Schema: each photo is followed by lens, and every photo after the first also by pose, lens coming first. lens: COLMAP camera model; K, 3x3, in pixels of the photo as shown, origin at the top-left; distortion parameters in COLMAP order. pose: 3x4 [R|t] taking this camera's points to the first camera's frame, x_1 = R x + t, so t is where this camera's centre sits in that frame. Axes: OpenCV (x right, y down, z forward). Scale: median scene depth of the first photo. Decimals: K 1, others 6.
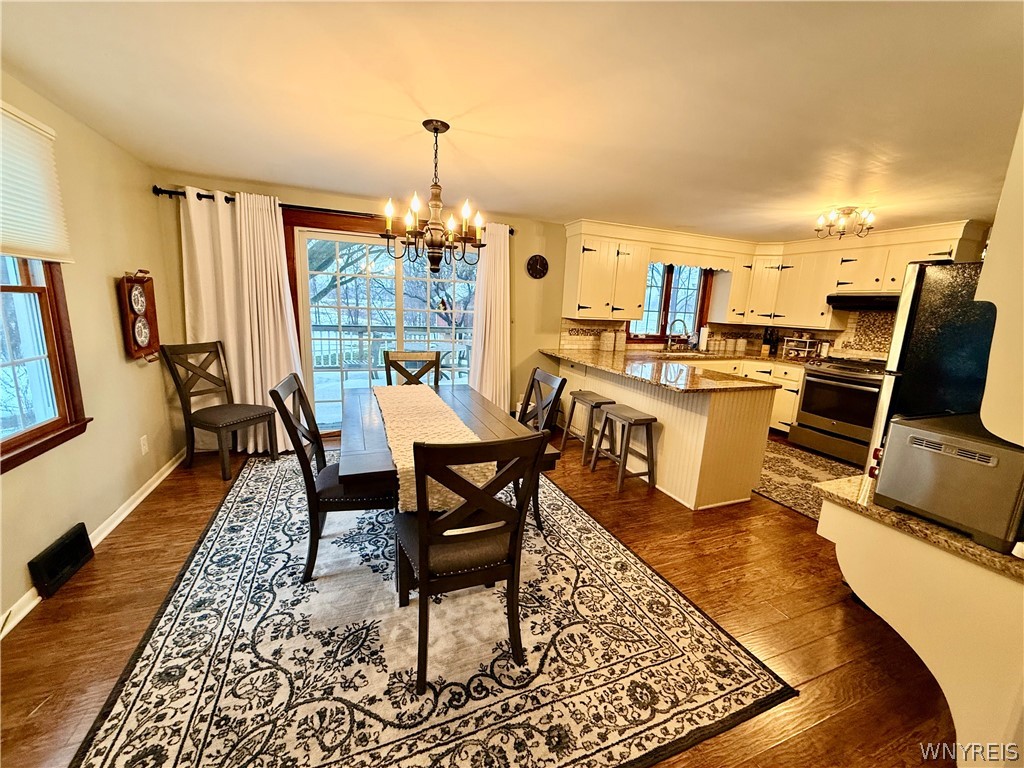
lens RADIAL K [[406.8, 0, 509.5], [0, 406.8, 383.3], [0, 0, 1]] dist [-0.000921, -0.000180]
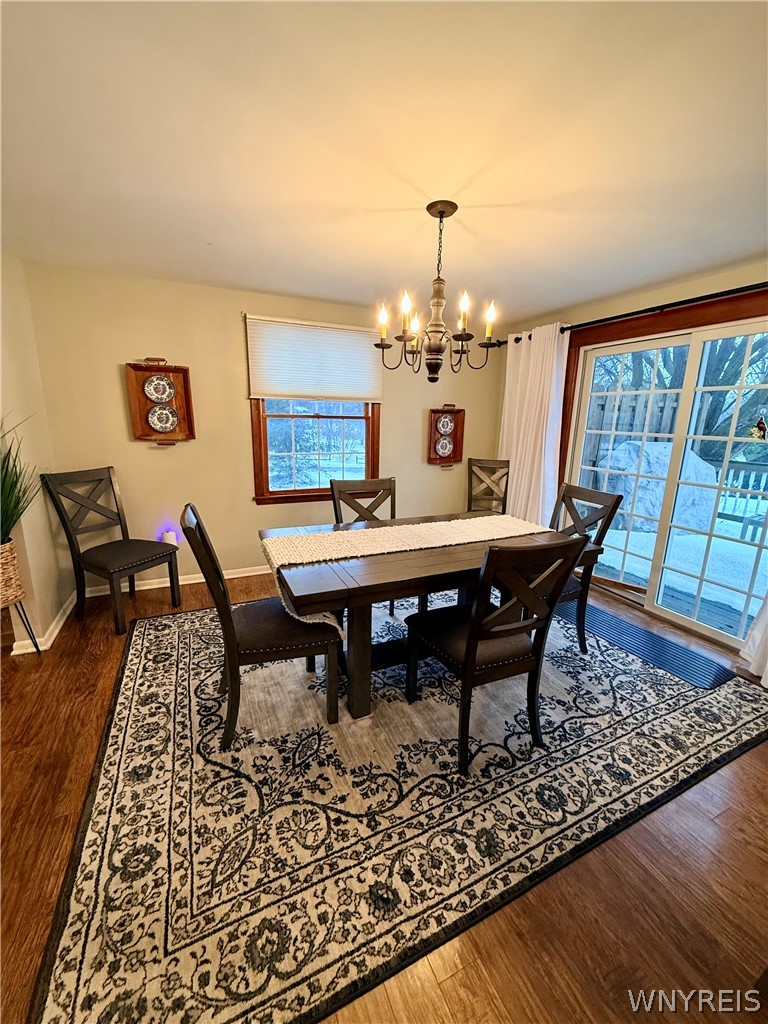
lens RADIAL K [[406.8, 0, 385.2], [0, 406.8, 510.2], [0, 0, 1]] dist [-0.000921, -0.000180]
pose [[0.057752, 0.182184, -0.981567, 0.696333], [-0.210927, 0.963239, 0.166372, -0.126113], [0.975794, 0.197431, 0.094056, 0.842459]]
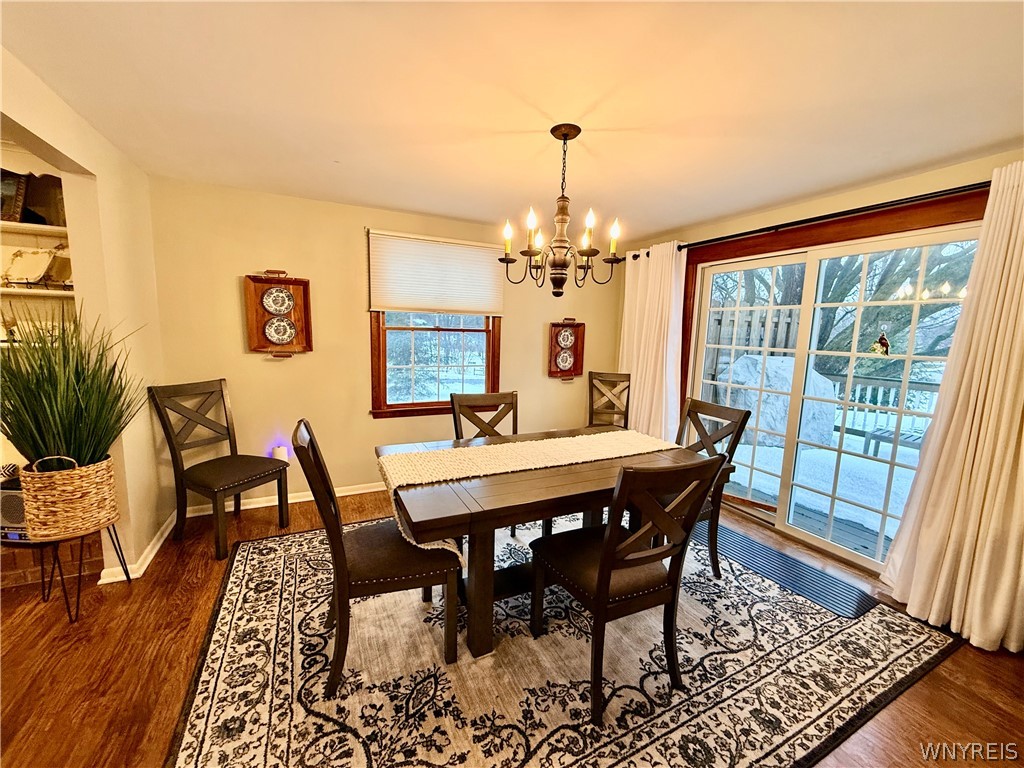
lens RADIAL K [[406.8, 0, 510.3], [0, 406.8, 383.8], [0, 0, 1]] dist [-0.000921, -0.000180]
pose [[0.077271, 0.090415, -0.992902, 0.663169], [-0.216445, 0.973650, 0.071817, -0.126791], [0.973232, 0.209359, 0.094805, 0.829667]]
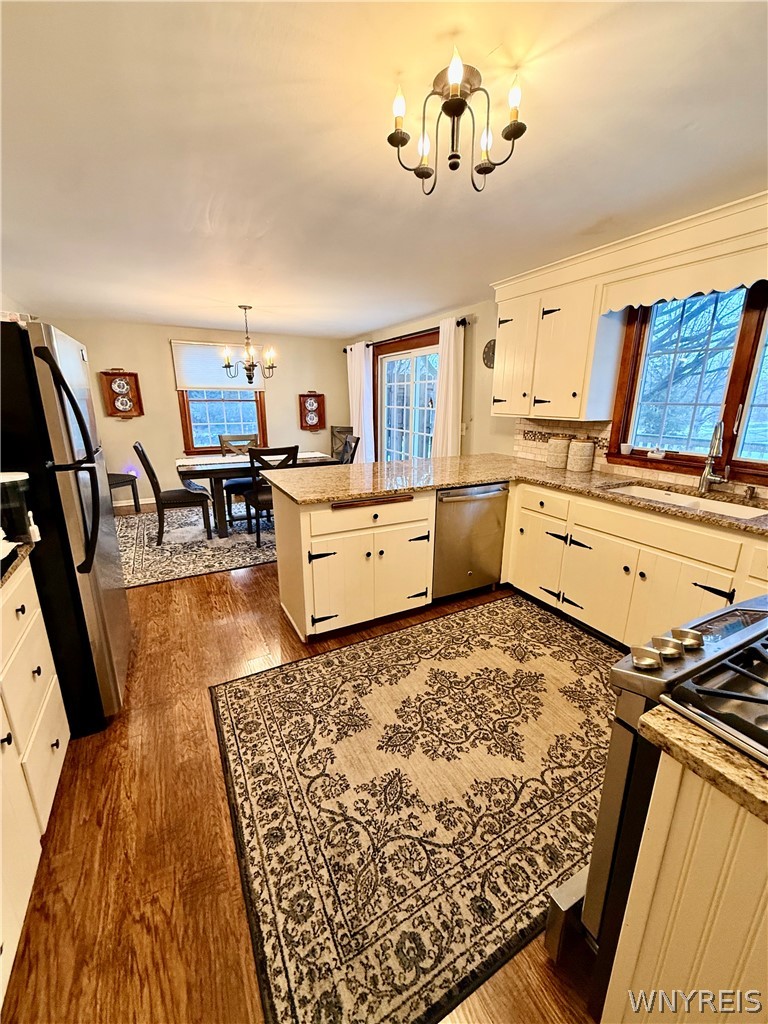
lens RADIAL K [[406.8, 0, 385.1], [0, 406.8, 509.6], [0, 0, 1]] dist [-0.000921, -0.000180]
pose [[0.119192, 0.219684, -0.968262, 1.800257], [-0.190859, 0.962096, 0.194791, -0.190318], [0.974354, 0.161584, 0.156603, 1.363025]]
